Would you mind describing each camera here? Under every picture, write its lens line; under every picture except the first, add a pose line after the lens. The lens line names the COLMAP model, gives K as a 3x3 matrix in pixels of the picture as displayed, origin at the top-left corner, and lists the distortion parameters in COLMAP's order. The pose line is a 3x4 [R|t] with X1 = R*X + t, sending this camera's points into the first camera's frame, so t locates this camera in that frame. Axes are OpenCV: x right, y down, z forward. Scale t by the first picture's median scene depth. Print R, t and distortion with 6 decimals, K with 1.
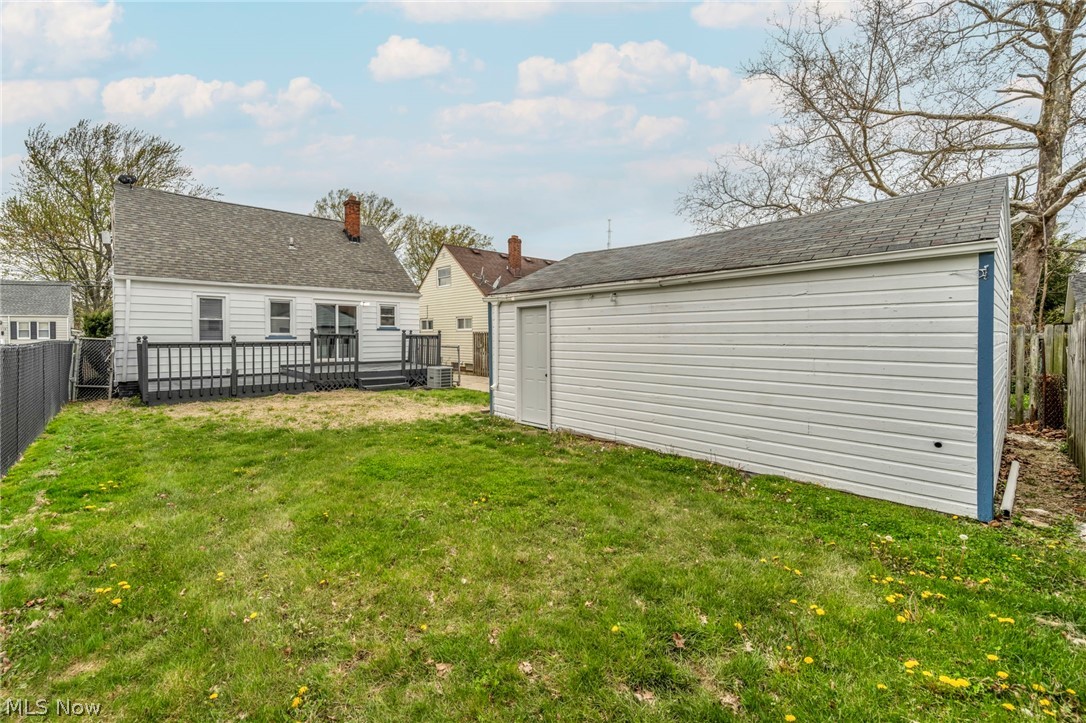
lens RADIAL K [[452.2, 0, 538.5], [0, 452.2, 341.1], [0, 0, 1]] dist [0.000445, 0.000027]
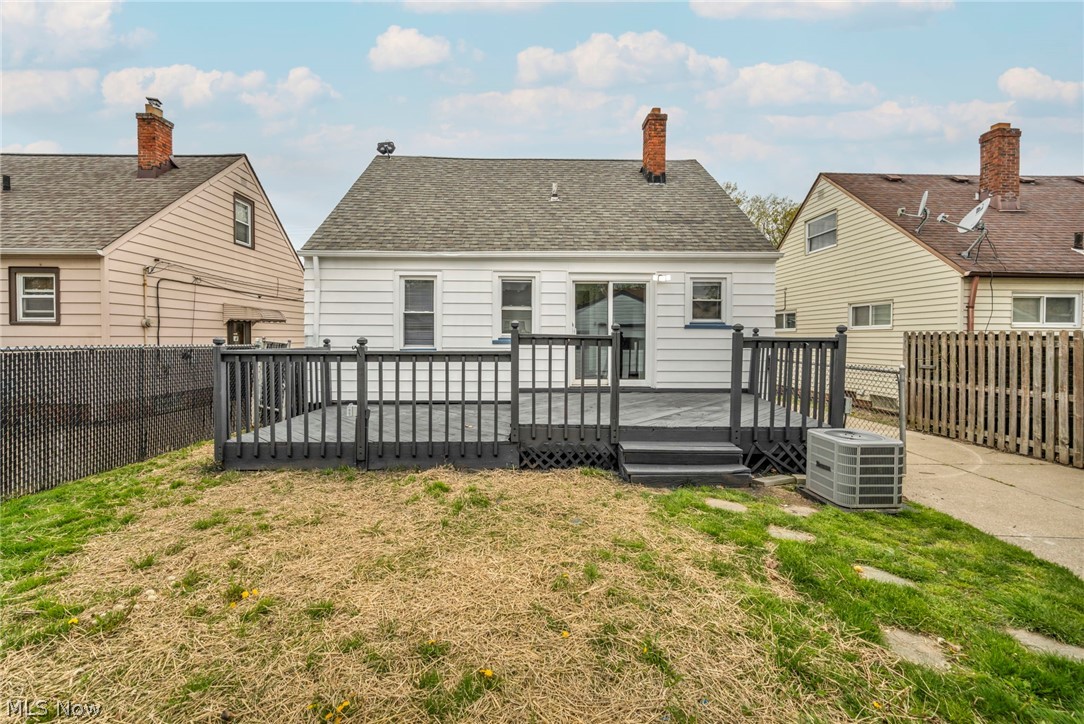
lens RADIAL K [[418.7, 0, 541.2], [0, 418.7, 341.6], [0, 0, 1]] dist [0.001104, 0.000090]
pose [[0.734663, 0.009681, -0.678363, -0.164222], [-0.011792, 0.999929, 0.001499, -0.008301], [0.678329, 0.006898, 0.734726, 0.574944]]
